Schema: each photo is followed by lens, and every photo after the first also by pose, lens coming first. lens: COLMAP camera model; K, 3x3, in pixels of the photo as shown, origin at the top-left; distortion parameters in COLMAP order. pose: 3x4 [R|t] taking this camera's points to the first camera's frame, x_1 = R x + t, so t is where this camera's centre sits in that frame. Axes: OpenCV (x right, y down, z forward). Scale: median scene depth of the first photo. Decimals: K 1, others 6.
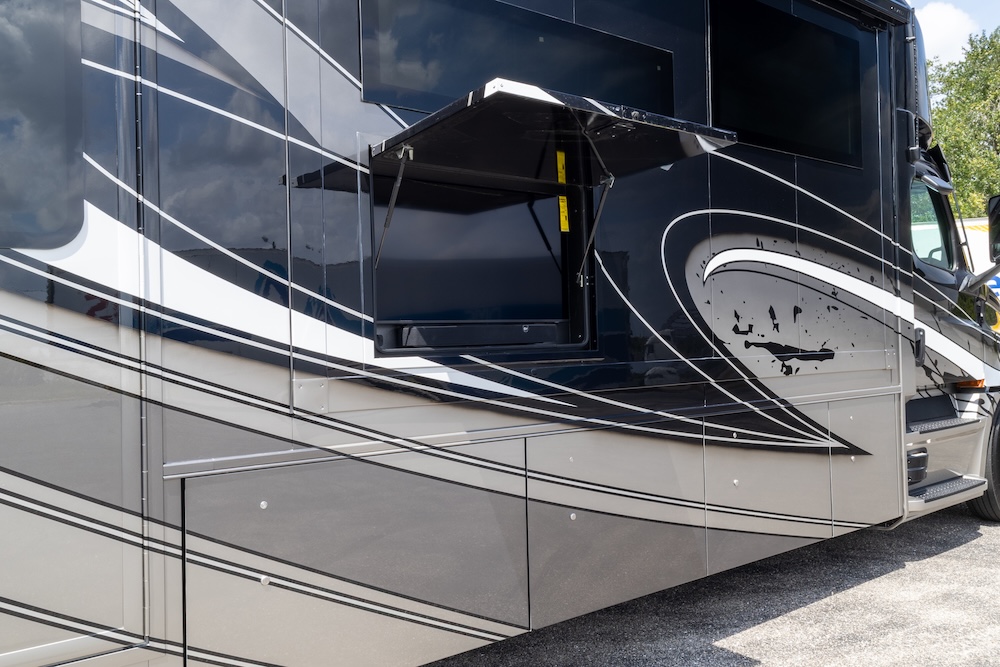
lens RADIAL K [[806.4, 0, 521.8], [0, 806.4, 324.5], [0, 0, 1]] dist [0.019409, -0.045555]
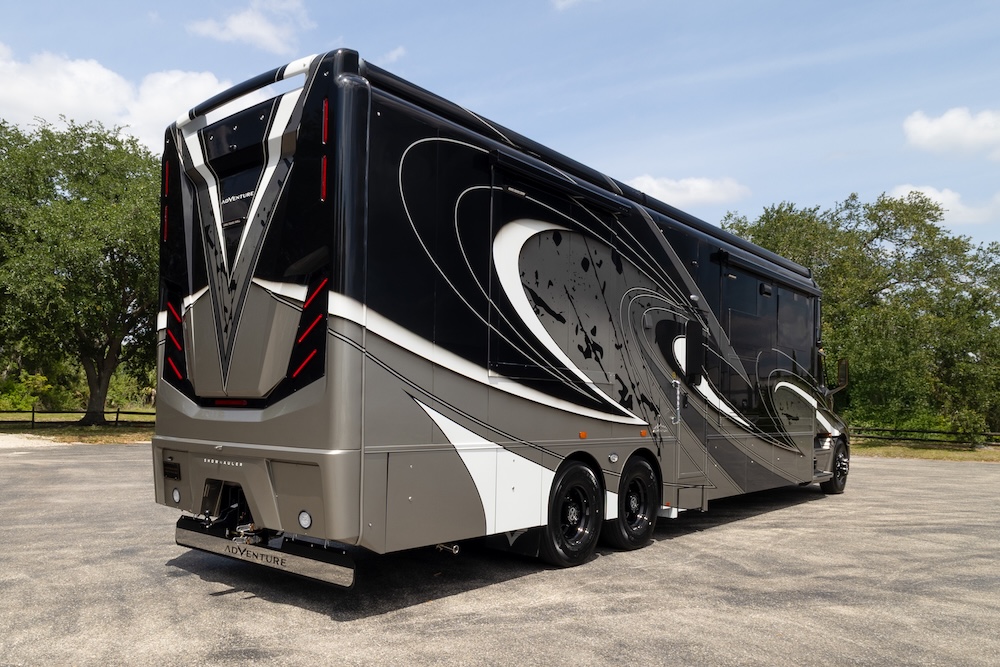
lens RADIAL K [[750.7, 0, 452.4], [0, 750.7, 368.8], [0, 0, 1]] dist [0.023285, -0.002863]
pose [[0.982929, 0.060736, 0.173673, -1.328110], [-0.057205, 0.998043, -0.025270, -0.001378], [-0.174868, 0.014904, 0.984479, -1.445398]]
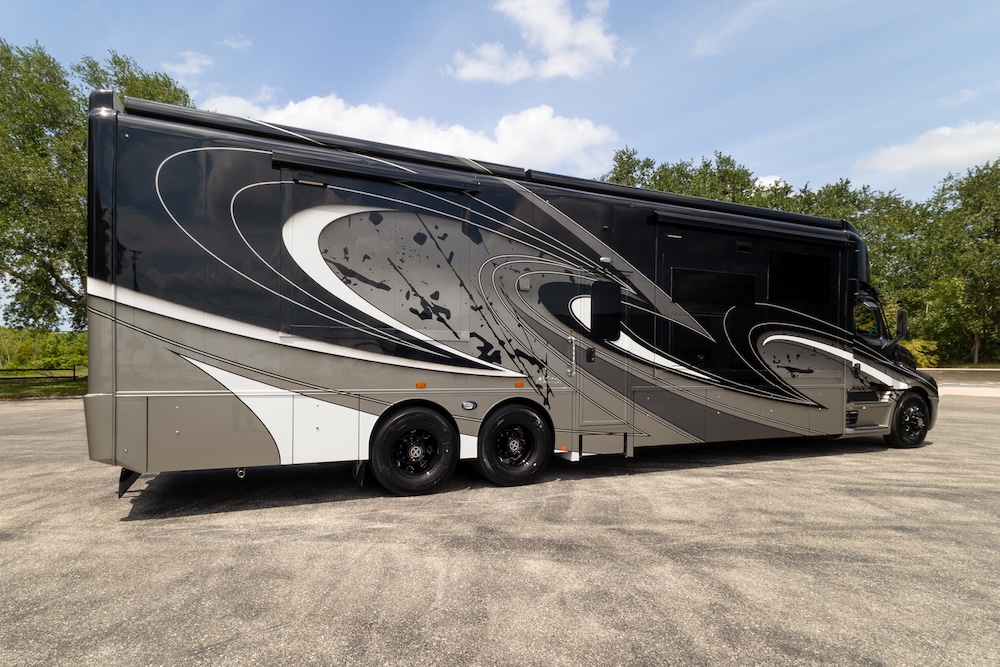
lens RADIAL K [[532.1, 0, 487.9], [0, 532.1, 354.8], [0, 0, 1]] dist [0.023083, -0.000644]
pose [[0.966628, 0.039522, -0.253118, -0.251063], [-0.033830, 0.999068, 0.026804, -0.034633], [0.253941, -0.017346, 0.967064, -1.150290]]
